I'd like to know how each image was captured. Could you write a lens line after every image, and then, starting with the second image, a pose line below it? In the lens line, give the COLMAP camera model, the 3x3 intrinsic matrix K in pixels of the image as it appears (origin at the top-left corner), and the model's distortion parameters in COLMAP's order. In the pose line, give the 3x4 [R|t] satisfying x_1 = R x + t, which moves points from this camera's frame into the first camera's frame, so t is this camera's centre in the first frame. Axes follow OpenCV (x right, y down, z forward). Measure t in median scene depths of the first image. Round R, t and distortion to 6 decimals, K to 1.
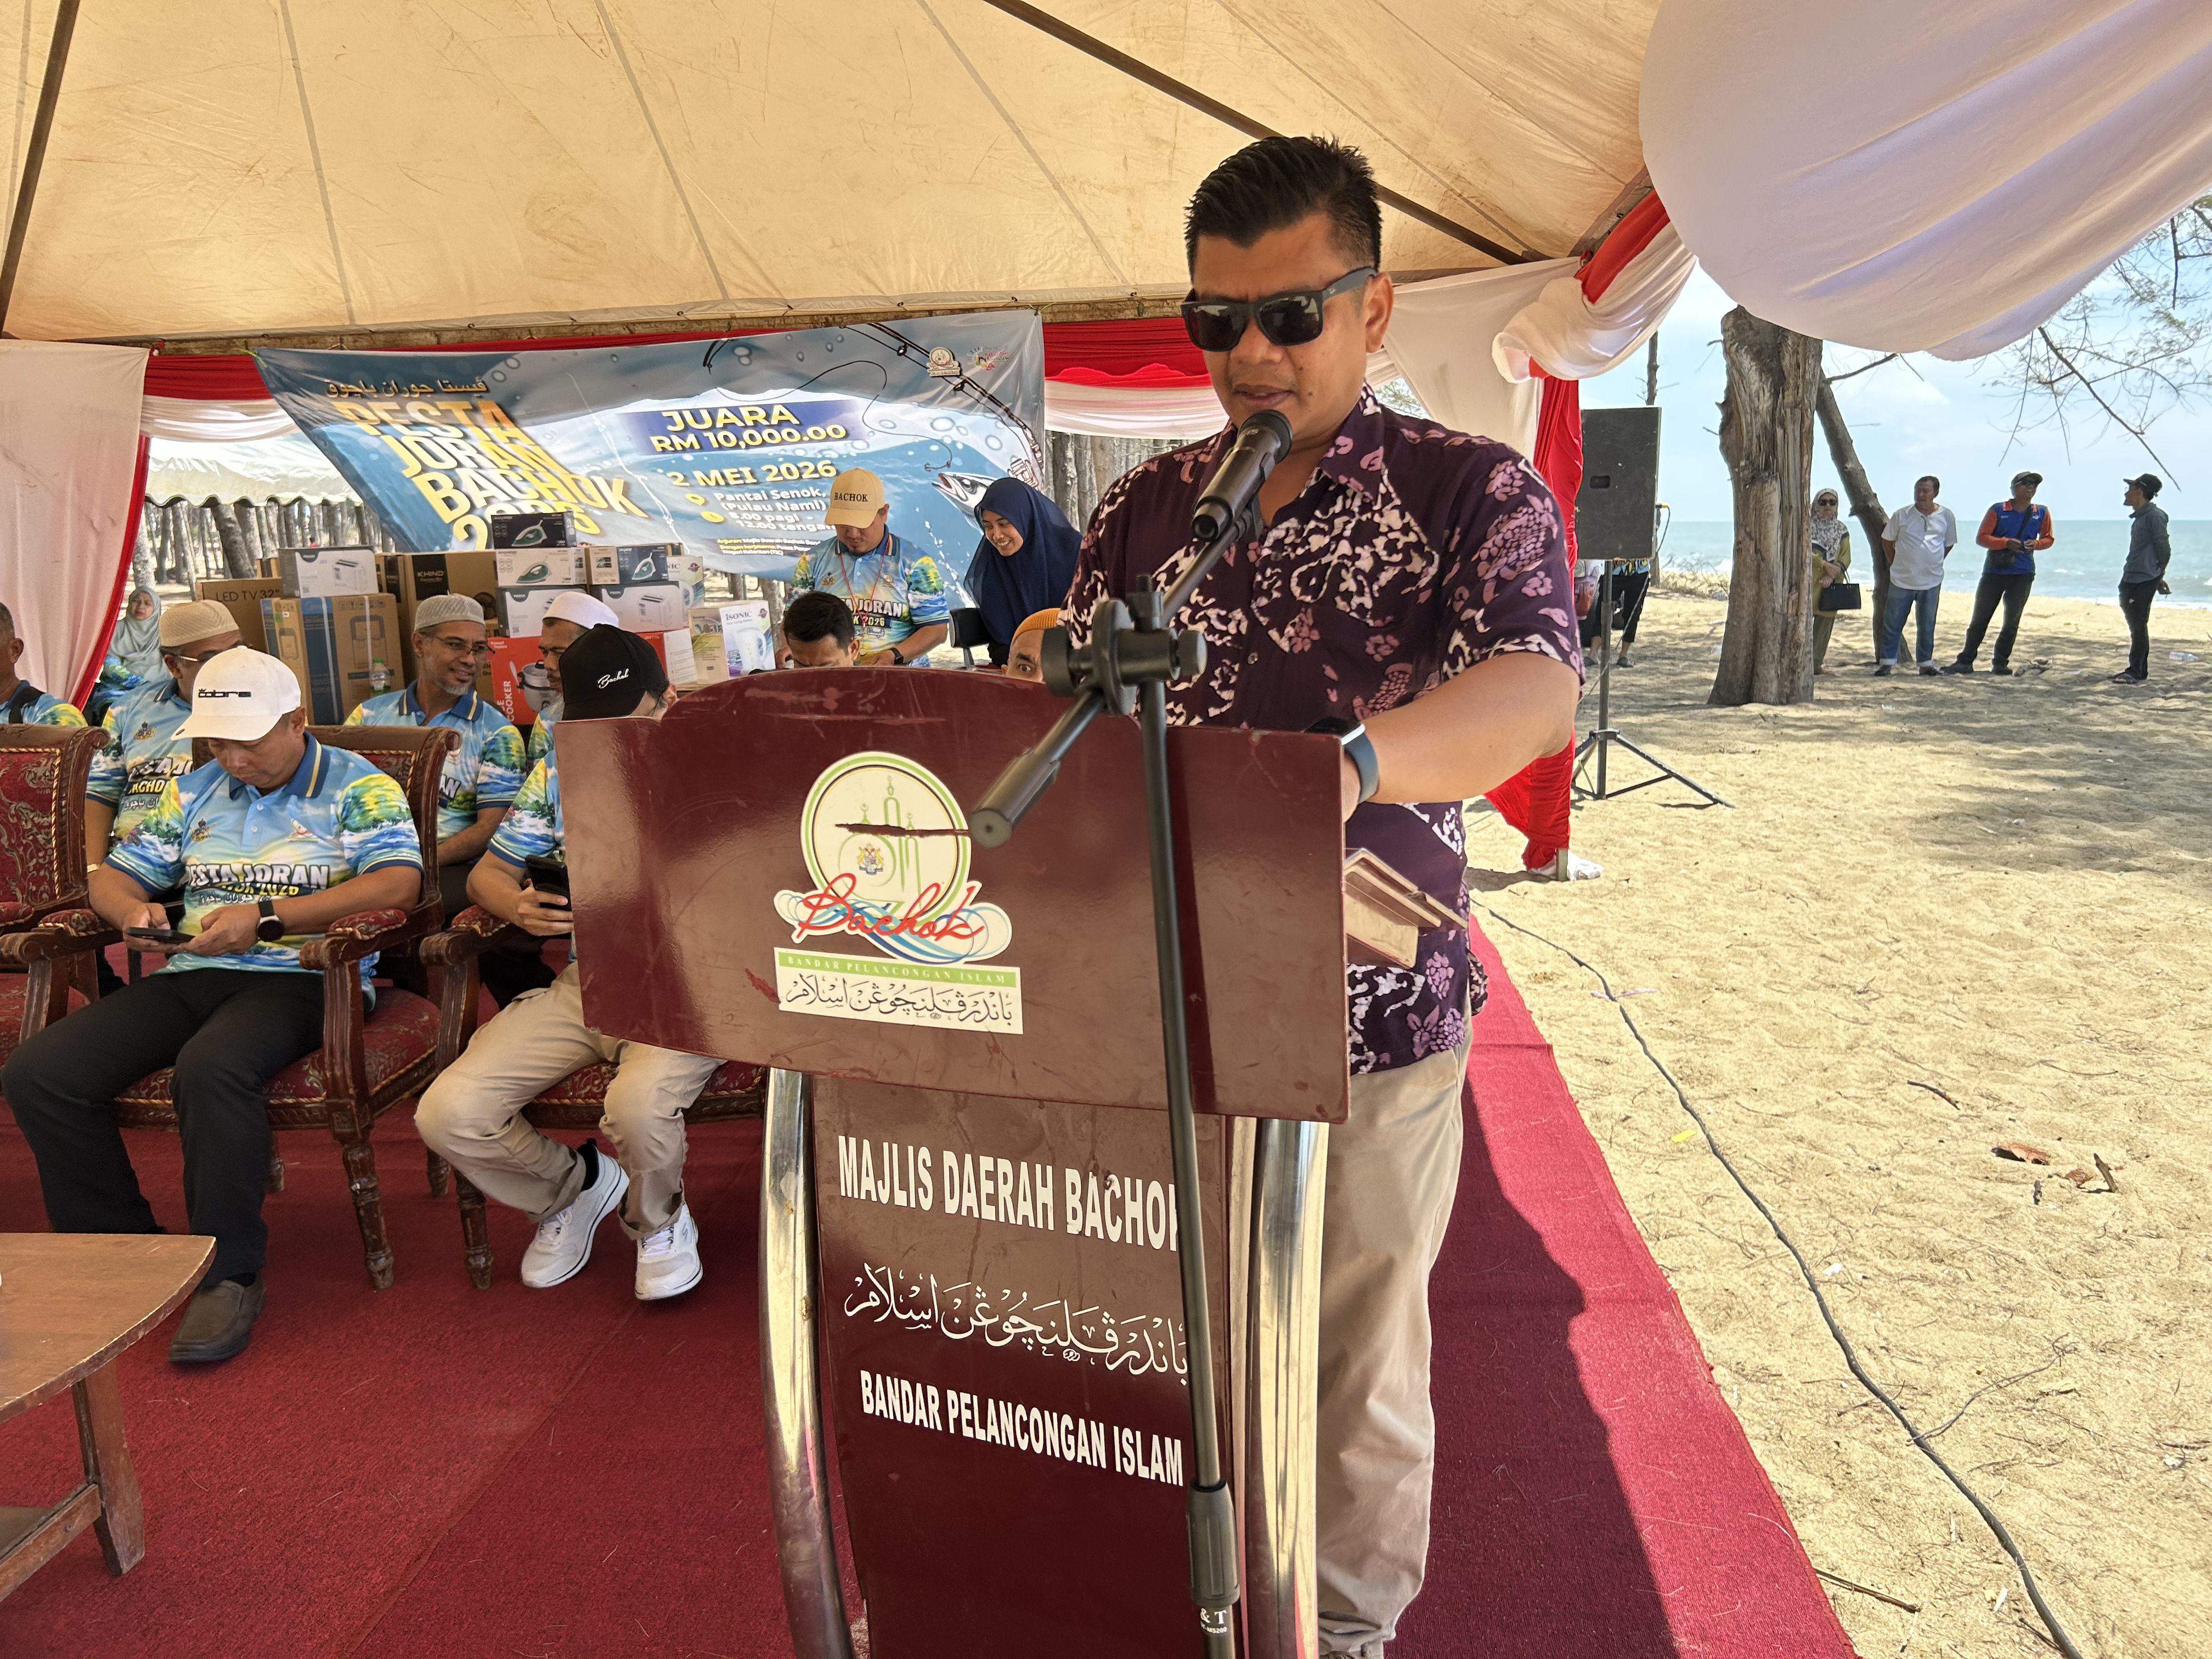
lens RADIAL K [[1706.4, 0, 1083.1], [0, 1706.4, 813.1], [0, 0, 1]] dist [0.047953, -0.072859]
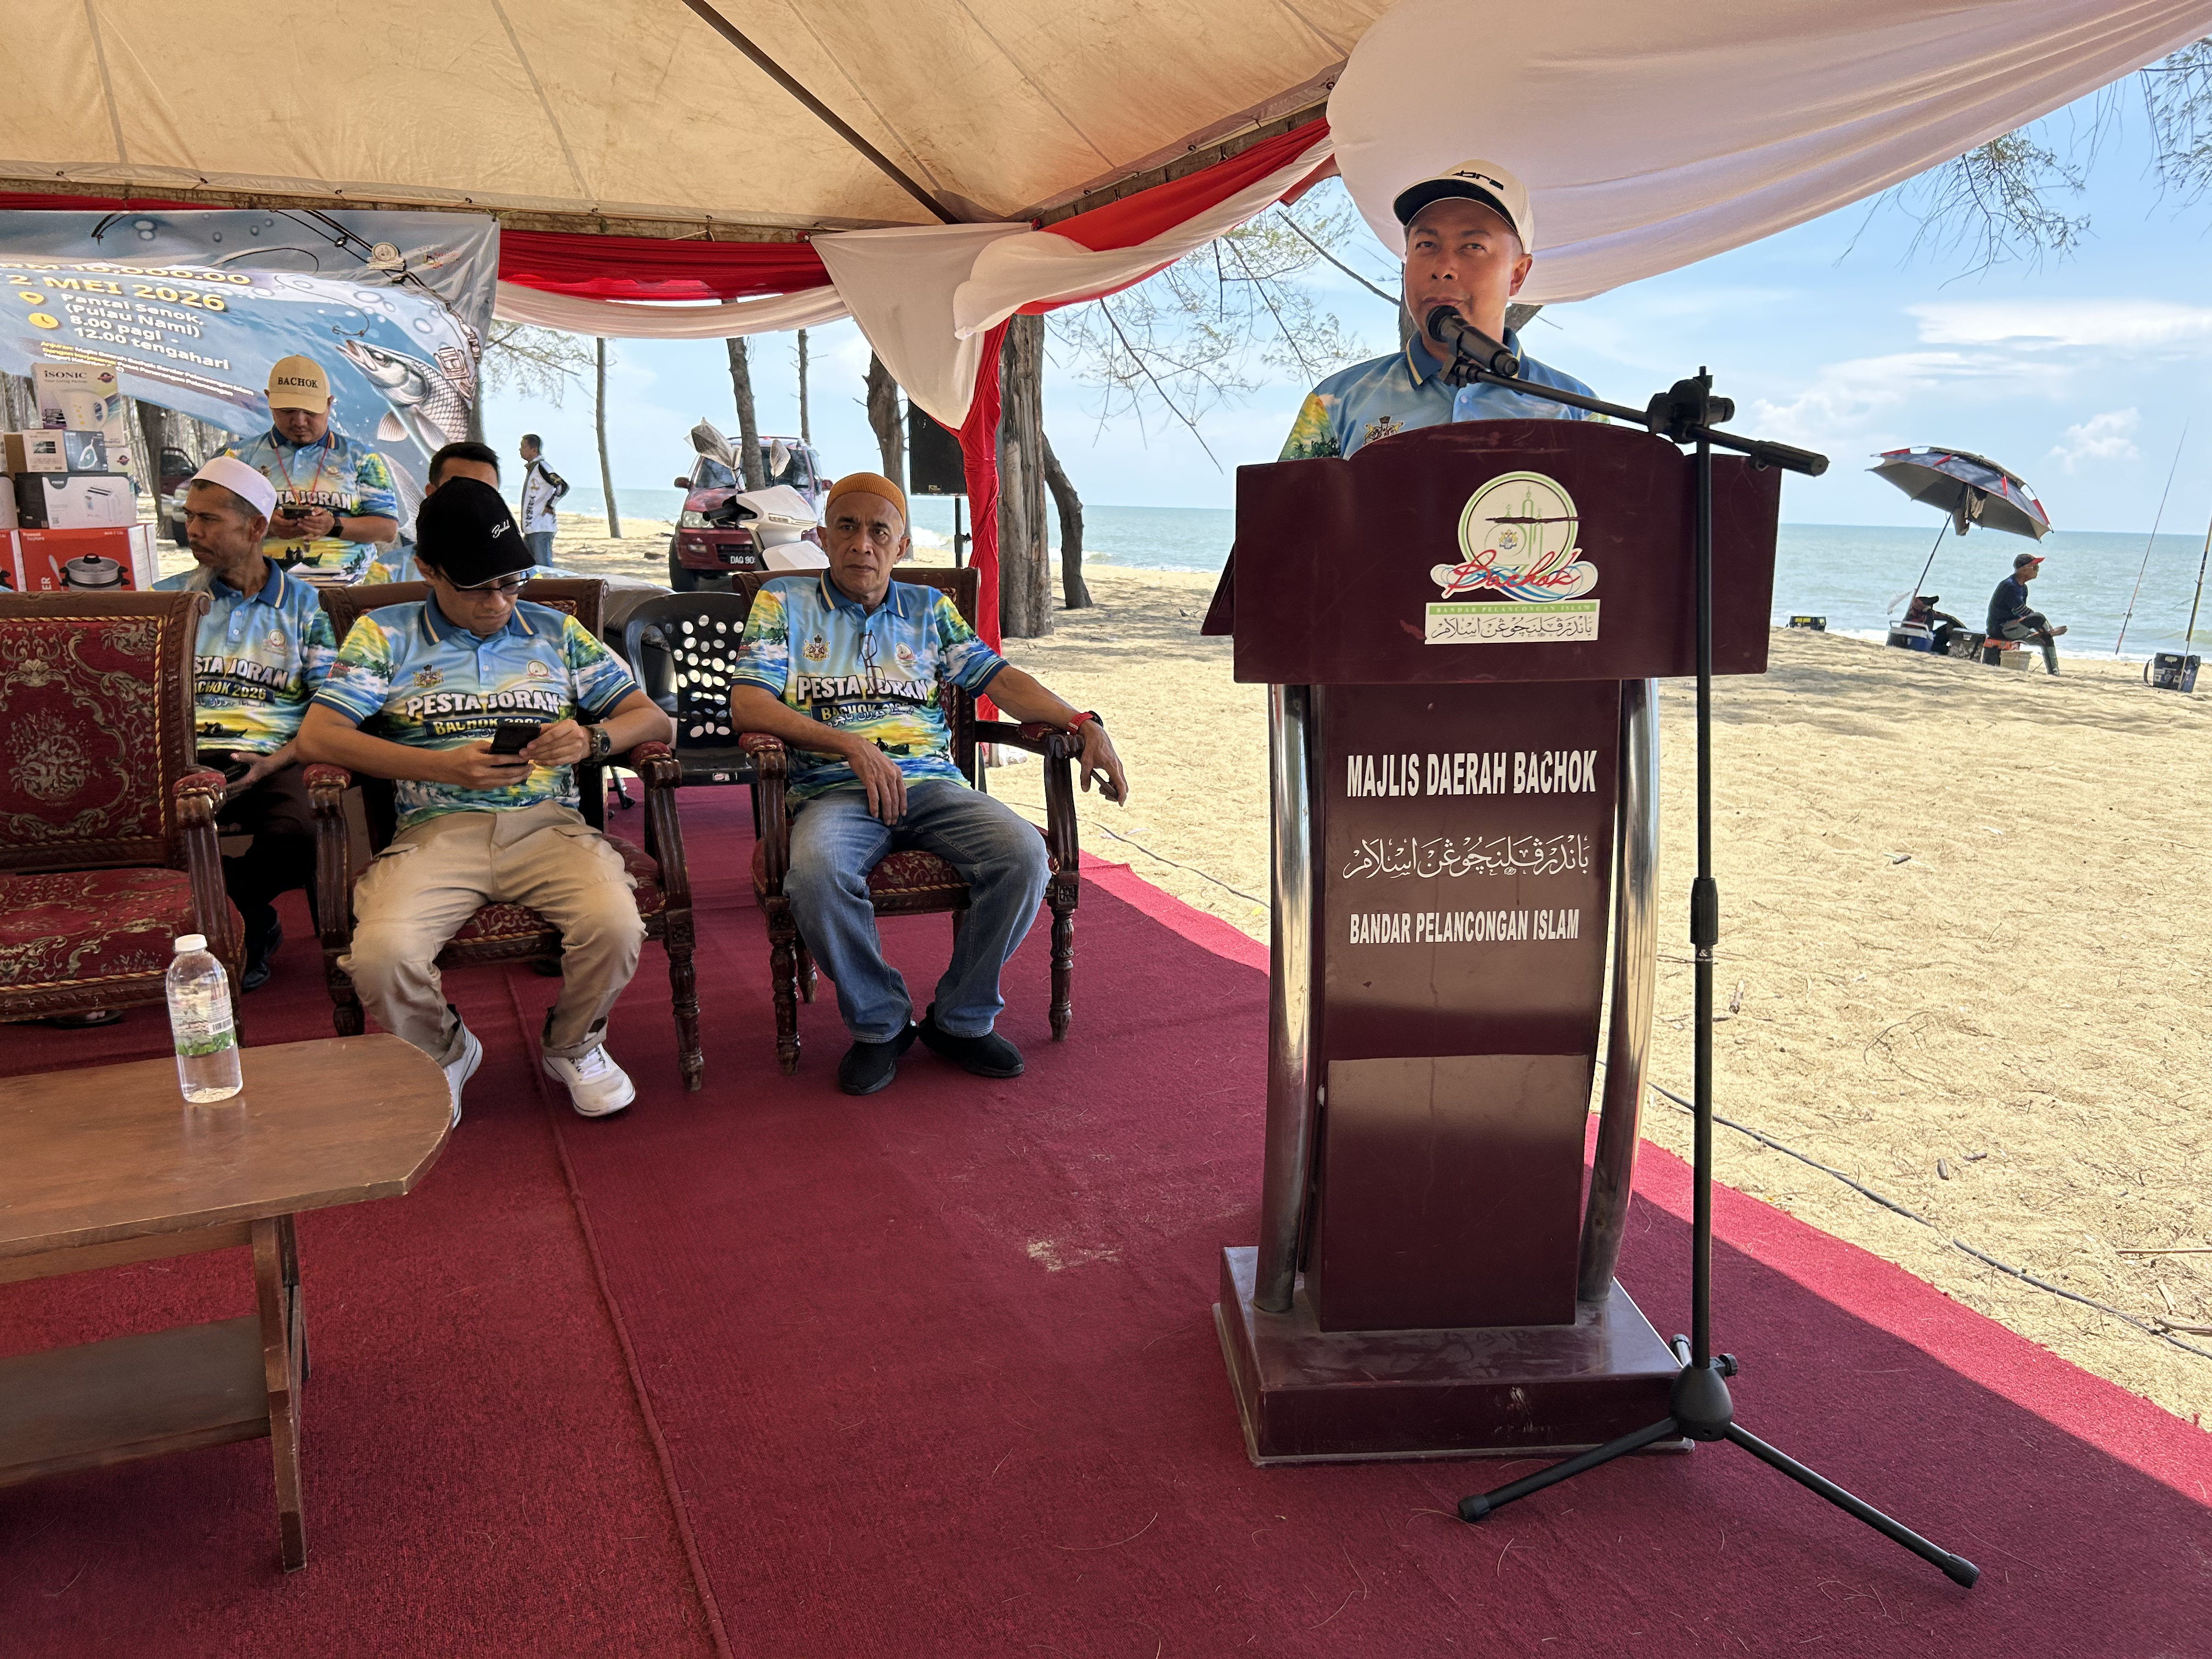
lens RADIAL K [[1694.4, 0, 1103.9], [0, 1694.4, 834.7], [0, 0, 1]] dist [0.065630, -0.060998]
pose [[0.866517, -0.071008, 0.494071, -0.687793], [0.055994, 0.997410, 0.045144, 0.114170], [-0.495997, -0.011453, 0.868249, -0.124512]]
